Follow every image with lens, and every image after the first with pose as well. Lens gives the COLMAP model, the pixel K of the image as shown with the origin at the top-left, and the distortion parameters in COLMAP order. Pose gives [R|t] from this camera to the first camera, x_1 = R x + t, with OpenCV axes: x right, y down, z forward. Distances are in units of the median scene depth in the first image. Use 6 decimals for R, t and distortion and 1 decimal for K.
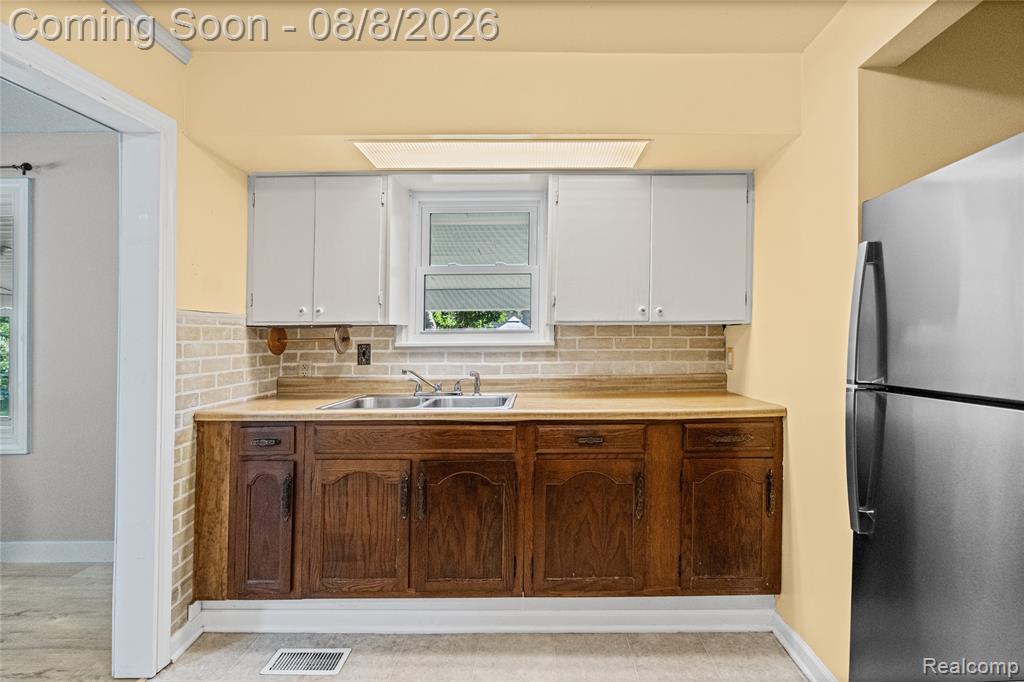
lens RADIAL K [[464.2, 0, 538.1], [0, 464.2, 331.4], [0, 0, 1]] dist [-0.001802, -0.000114]
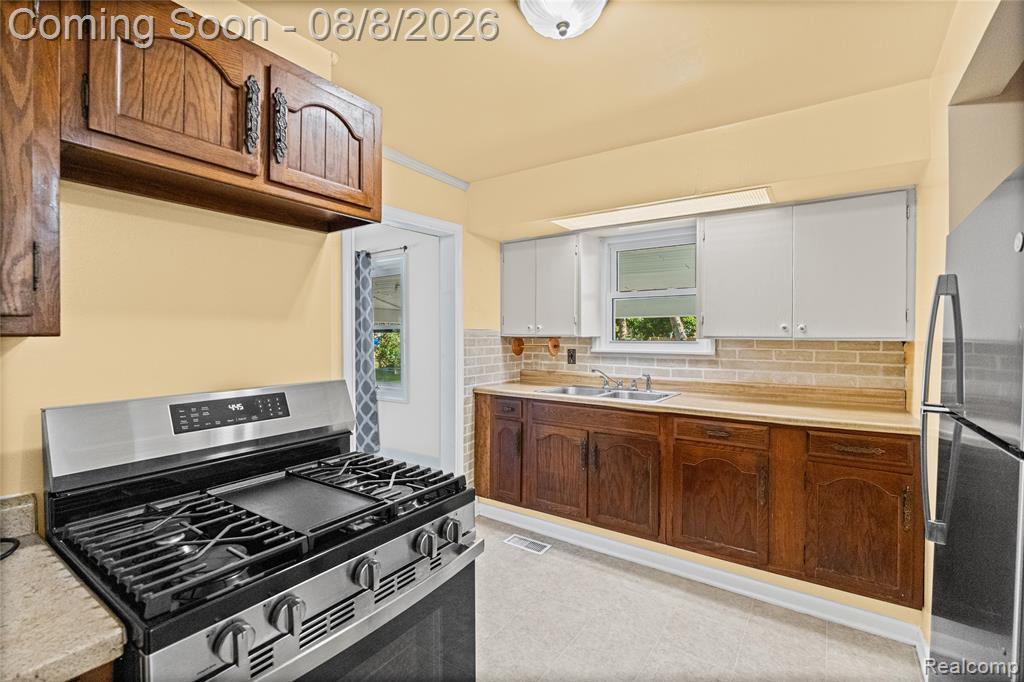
lens RADIAL K [[451.5, 0, 512.2], [0, 451.5, 353.2], [0, 0, 1]] dist [-0.001045, -0.000072]
pose [[0.819925, 0.032628, -0.571540, 0.320833], [-0.001051, 0.998459, 0.055491, -0.044906], [0.572470, -0.044897, 0.818696, -0.279857]]
